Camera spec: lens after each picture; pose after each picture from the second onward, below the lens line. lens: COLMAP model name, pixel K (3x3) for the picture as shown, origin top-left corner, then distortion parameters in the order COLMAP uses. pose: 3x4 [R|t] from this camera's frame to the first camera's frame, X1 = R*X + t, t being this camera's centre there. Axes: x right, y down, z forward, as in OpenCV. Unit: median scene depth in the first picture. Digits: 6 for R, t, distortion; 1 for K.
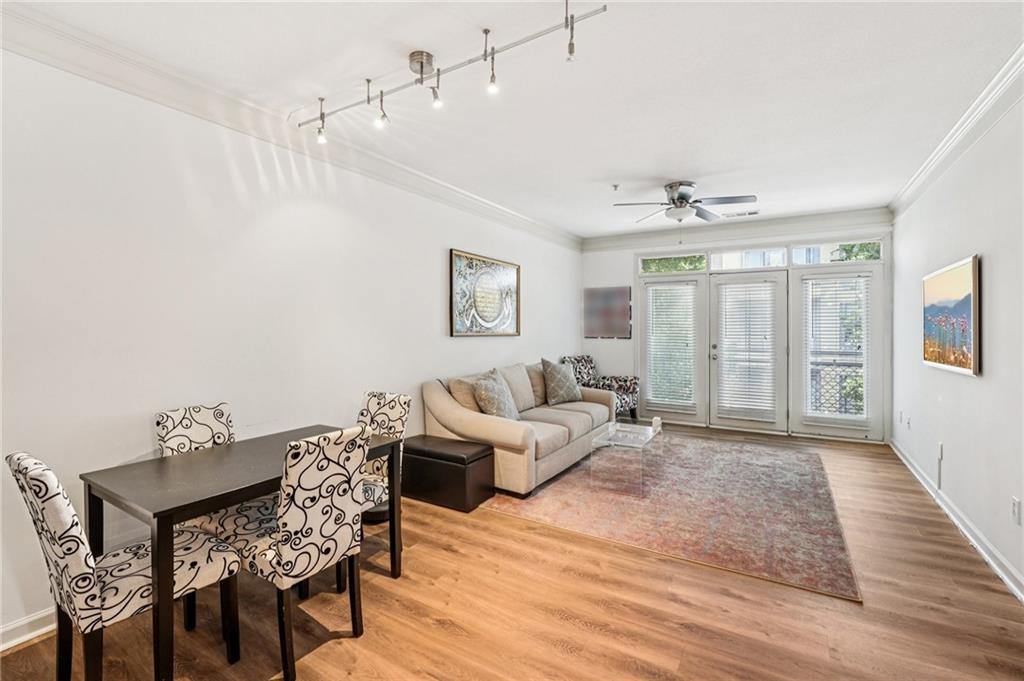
lens RADIAL K [[461.2, 0, 504.8], [0, 461.2, 330.6], [0, 0, 1]] dist [-0.017165, -0.000576]
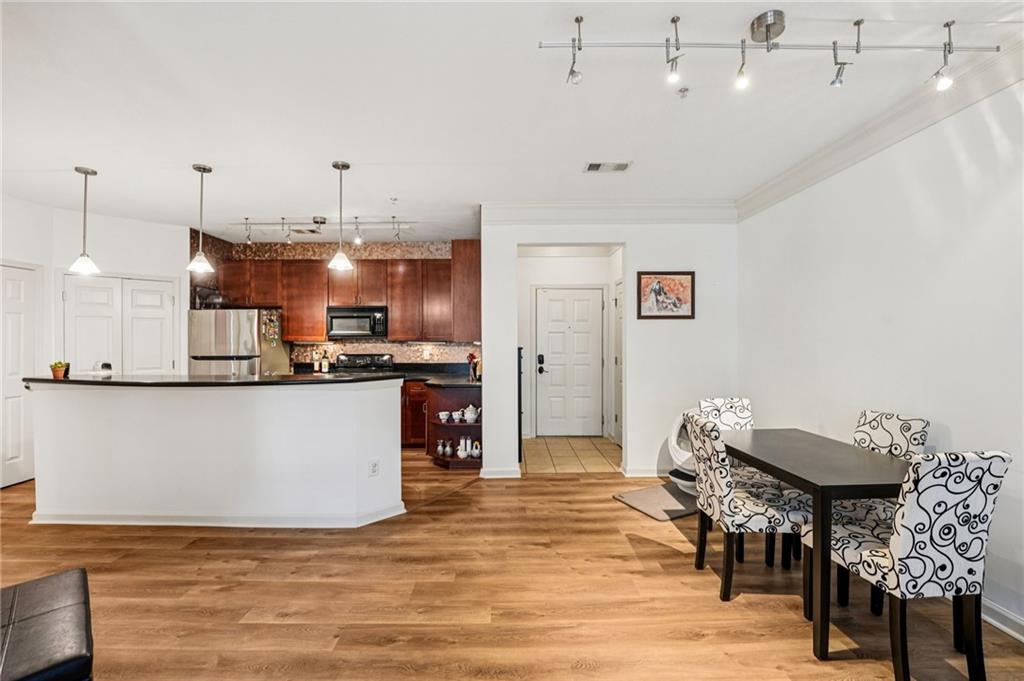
lens RADIAL K [[423.8, 0, 508.7], [0, 423.8, 337.0], [0, 0, 1]] dist [-0.026427, 0.001574]
pose [[-0.845973, -0.000922, -0.533225, 0.419812], [0.001129, 0.999993, -0.003520, -0.009503], [0.533224, -0.003580, -0.845966, 0.928844]]
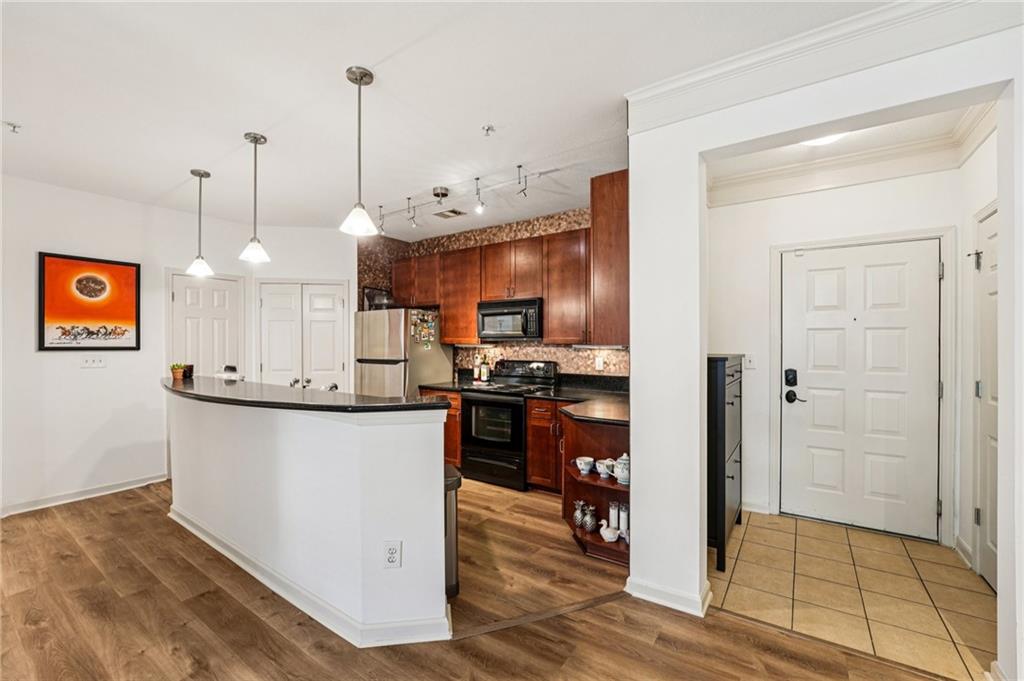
lens RADIAL K [[423.8, 0, 509.6], [0, 423.8, 339.8], [0, 0, 1]] dist [-0.026427, 0.001574]
pose [[-0.998686, 0.001770, 0.051211, -0.007202], [0.001639, 0.999995, -0.002606, -0.009487], [-0.051216, -0.002519, -0.998684, 0.537083]]
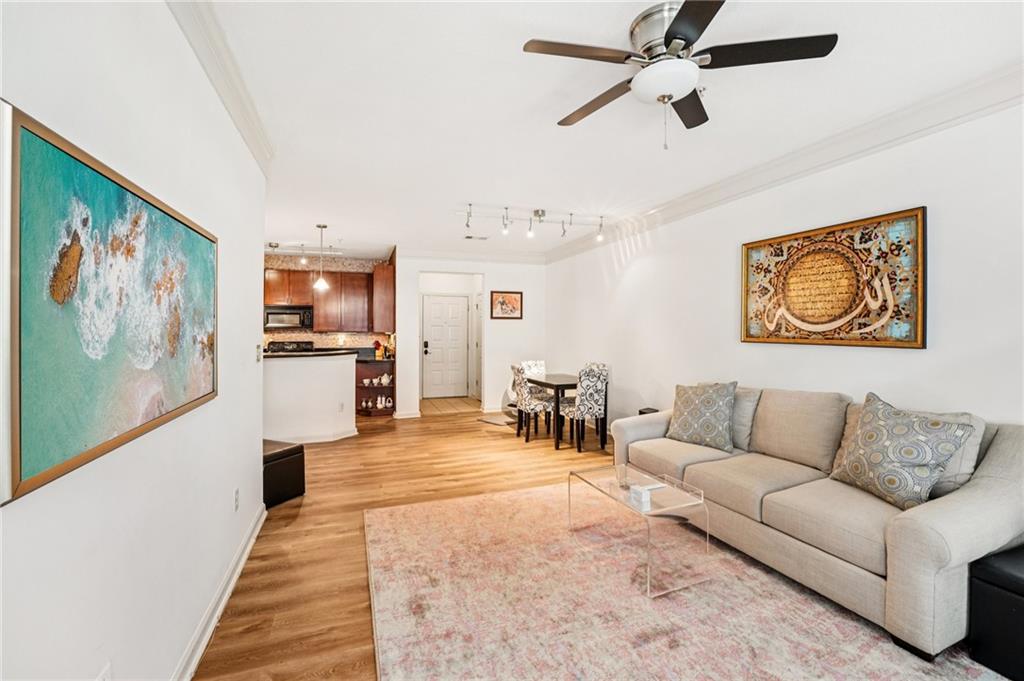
lens RADIAL K [[423.8, 0, 508.5], [0, 423.8, 331.0], [0, 0, 1]] dist [-0.026427, 0.001574]
pose [[-0.619542, -0.000240, -0.784964, 1.020841], [-0.002888, 0.999994, 0.001974, -0.011102], [0.784958, 0.003490, -0.619539, 1.441947]]
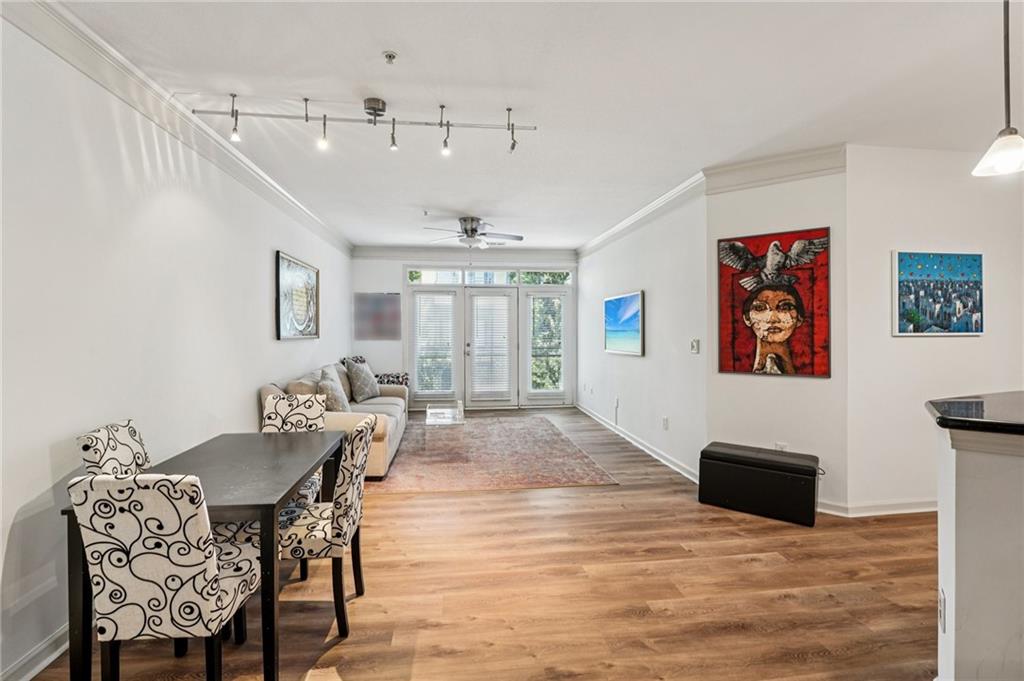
lens RADIAL K [[461.2, 0, 509.8], [0, 461.2, 334.2], [0, 0, 1]] dist [-0.017165, -0.000576]
pose [[0.776300, -0.008614, 0.630305, -0.436158], [0.005584, 0.999961, 0.006788, -0.004034], [-0.630339, -0.001750, 0.776318, -0.088905]]
